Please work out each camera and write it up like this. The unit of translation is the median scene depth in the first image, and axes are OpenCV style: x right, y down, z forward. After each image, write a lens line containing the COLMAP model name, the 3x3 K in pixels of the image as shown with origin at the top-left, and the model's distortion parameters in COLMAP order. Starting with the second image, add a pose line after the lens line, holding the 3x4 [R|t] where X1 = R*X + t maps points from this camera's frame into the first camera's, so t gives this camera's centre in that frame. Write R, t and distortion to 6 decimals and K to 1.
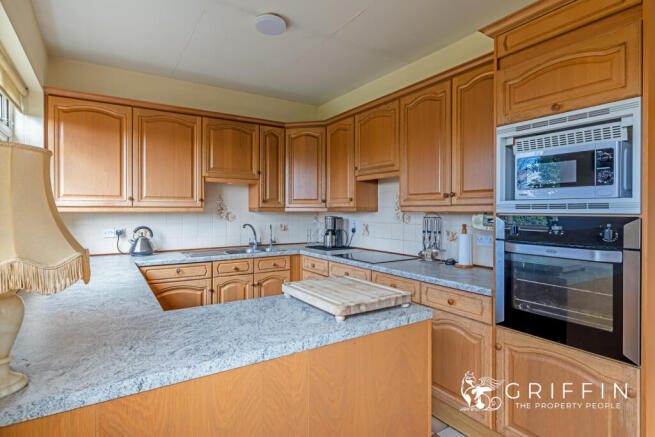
lens RADIAL K [[356.2, 0, 332.2], [0, 356.2, 213.1], [0, 0, 1]] dist [-0.001032, -0.000232]
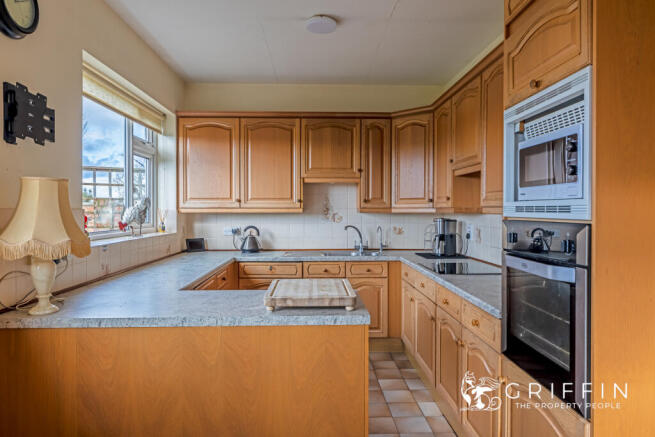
lens RADIAL K [[450.4, 0, 327.5], [0, 450.4, 218.5], [0, 0, 1]] dist [-0.004042, -0.000558]
pose [[0.851517, 0.011001, -0.524212, 0.367952], [-0.004391, 0.999894, 0.013851, -0.004882], [0.524309, -0.009492, 0.851475, -0.047088]]
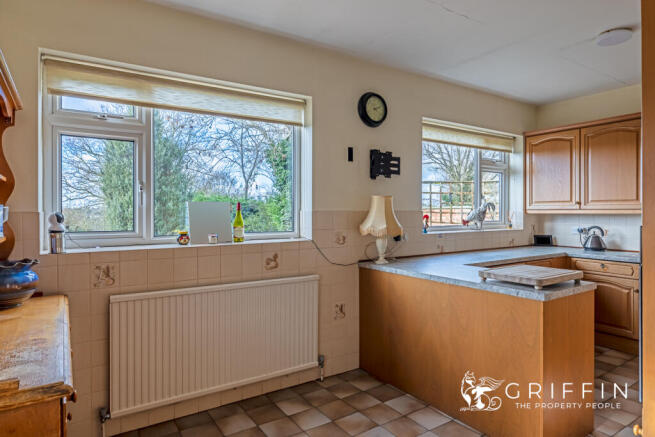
lens RADIAL K [[389.9, 0, 313.4], [0, 389.9, 214.1], [0, 0, 1]] dist [0.002317, 0.000292]
pose [[-0.030312, 0.007573, -0.999512, 0.740479], [-0.004869, 0.999958, 0.007724, -0.006685], [0.999529, 0.005100, -0.030274, 0.105872]]
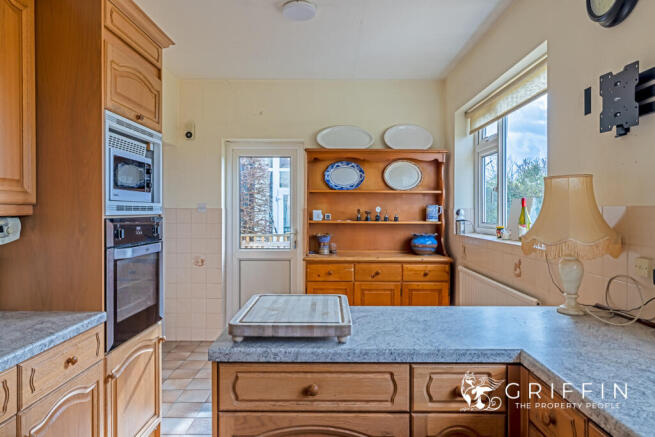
lens RADIAL K [[439.8, 0, 324.2], [0, 439.8, 214.4], [0, 0, 1]] dist [-0.001978, 0.000739]
pose [[-0.823731, -0.002751, 0.566974, -0.285692], [0.006277, 0.999883, 0.013971, -0.007726], [-0.566946, 0.015067, -0.823617, 0.861123]]
